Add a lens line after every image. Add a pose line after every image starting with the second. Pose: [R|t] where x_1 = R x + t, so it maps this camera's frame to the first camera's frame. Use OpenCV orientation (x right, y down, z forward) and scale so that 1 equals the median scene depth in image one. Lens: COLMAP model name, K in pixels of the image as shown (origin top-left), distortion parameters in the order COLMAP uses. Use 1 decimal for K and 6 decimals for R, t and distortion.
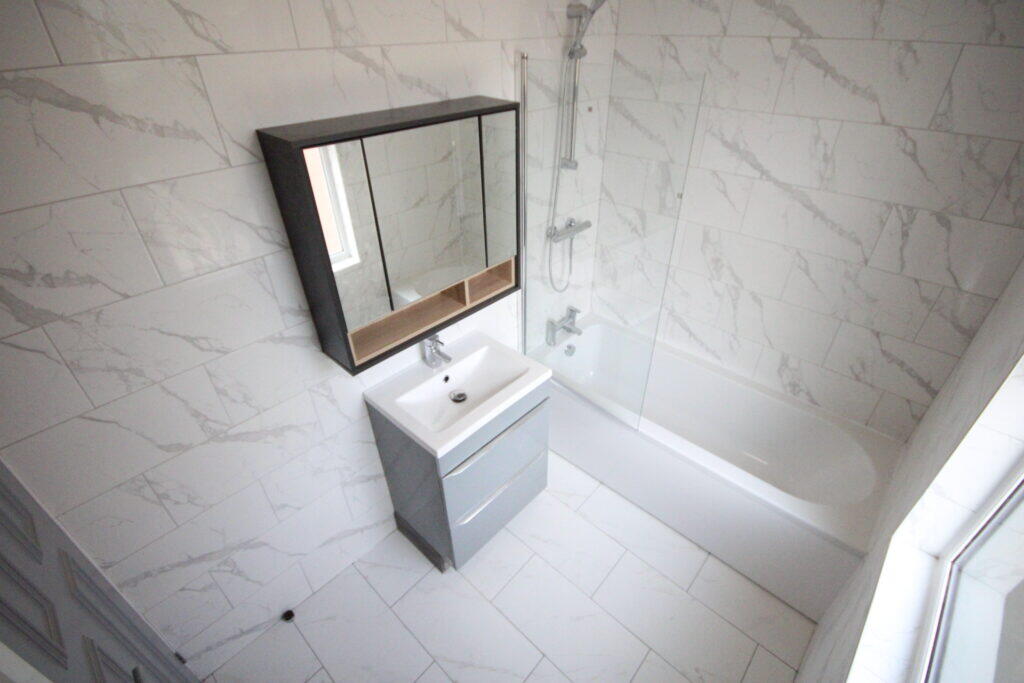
lens RADIAL K [[474.5, 0, 518.8], [0, 474.5, 334.6], [0, 0, 1]] dist [0.002080, 0.000752]
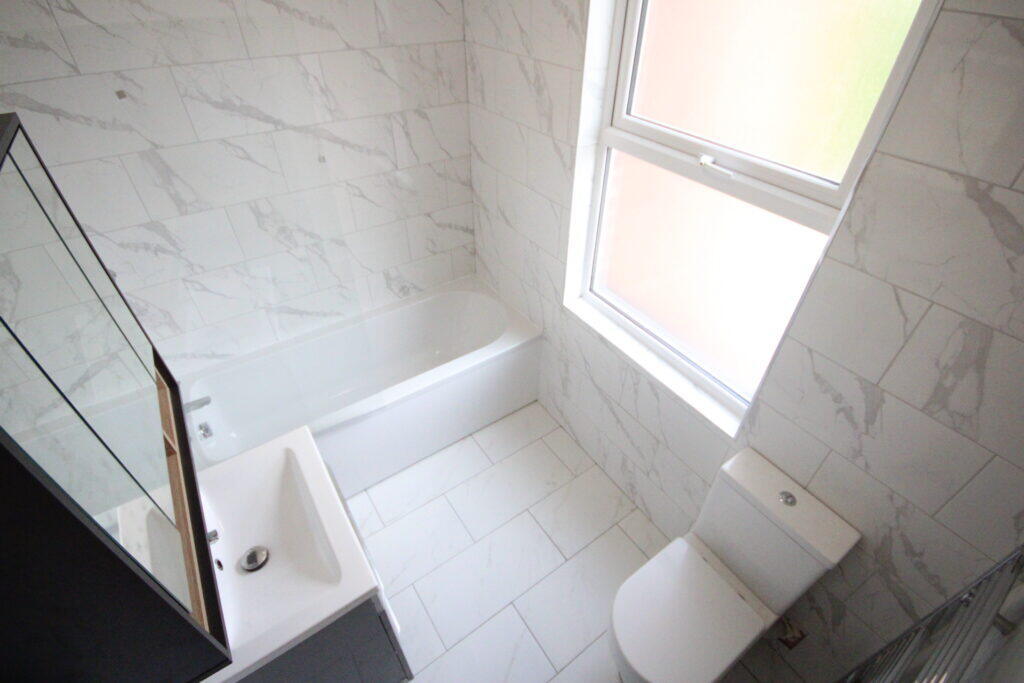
lens RADIAL K [[474.5, 0, 518.8], [0, 474.5, 334.6], [0, 0, 1]] dist [0.002080, 0.000752]
pose [[0.215882, -0.610651, 0.761906, -0.352450], [0.533823, 0.727178, 0.431561, -0.182731], [-0.817574, 0.313556, 0.482965, 0.277363]]
